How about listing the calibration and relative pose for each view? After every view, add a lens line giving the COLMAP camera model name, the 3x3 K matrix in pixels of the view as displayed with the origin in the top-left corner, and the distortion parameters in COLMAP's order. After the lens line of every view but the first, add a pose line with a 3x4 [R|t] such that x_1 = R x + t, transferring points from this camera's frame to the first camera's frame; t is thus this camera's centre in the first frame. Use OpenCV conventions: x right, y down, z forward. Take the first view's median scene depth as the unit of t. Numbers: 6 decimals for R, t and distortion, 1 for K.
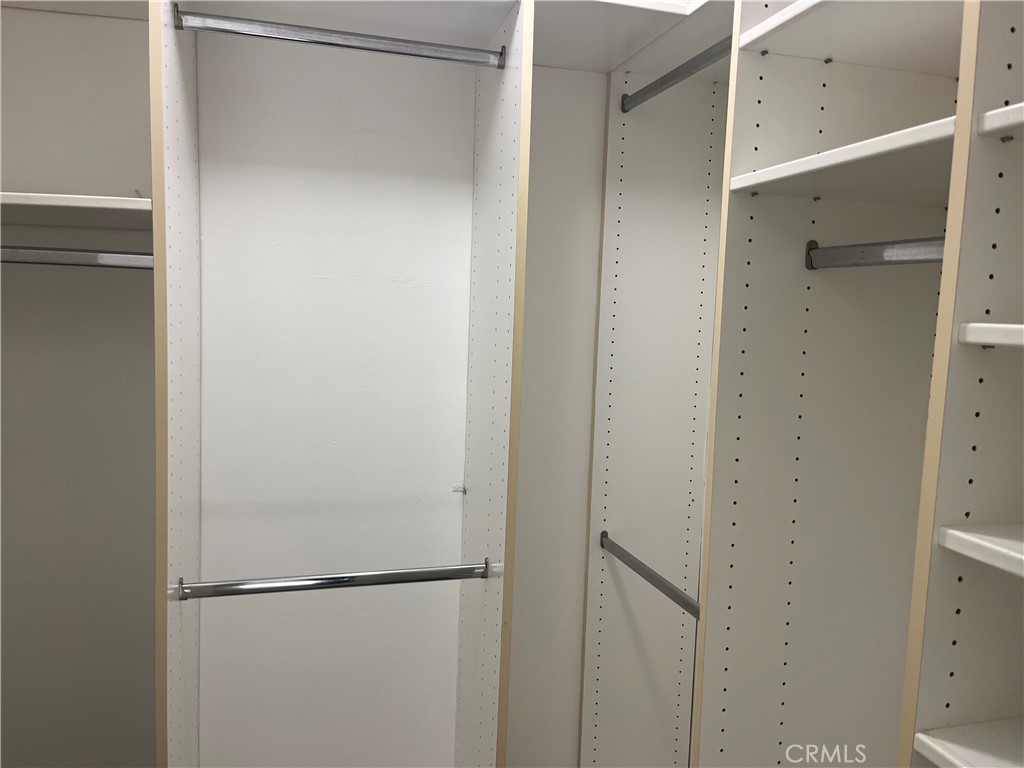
lens RADIAL K [[759.4, 0, 512.0], [0, 759.4, 384.0], [0, 0, 1]] dist [0.052391, -0.067578]
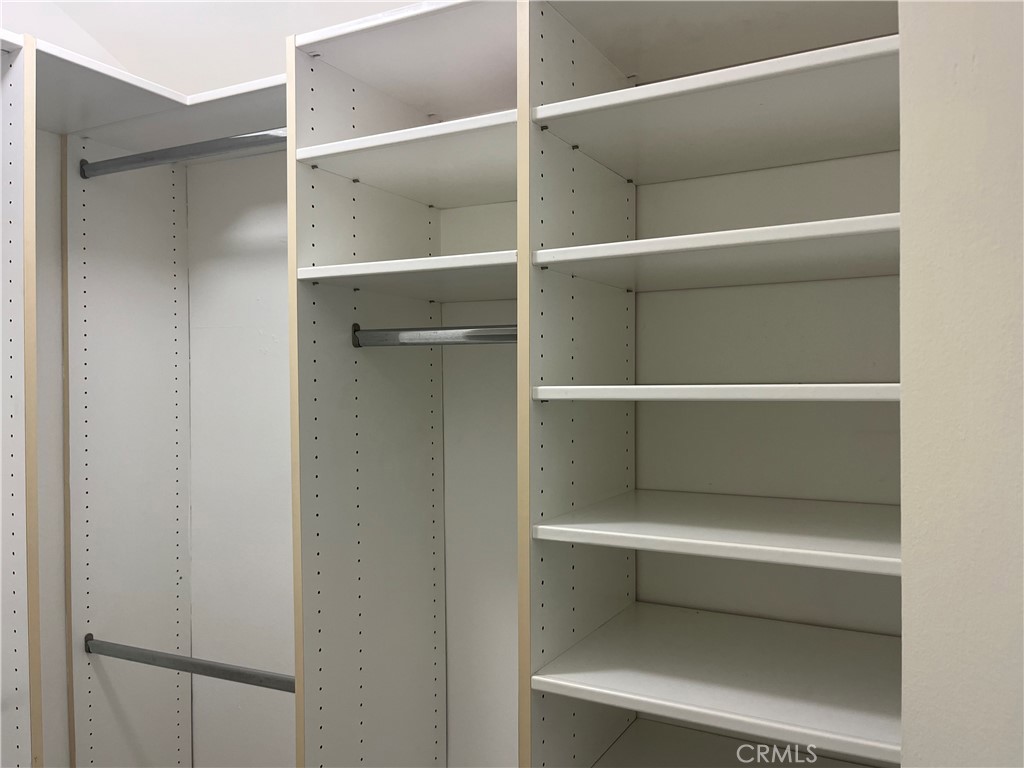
lens RADIAL K [[796.3, 0, 467.1], [0, 796.3, 387.7], [0, 0, 1]] dist [0.099281, -0.228374]
pose [[0.701885, -0.042226, 0.711038, -0.390861], [0.101804, 0.993940, -0.041468, -0.015580], [-0.704978, 0.101492, 0.701930, -0.005205]]
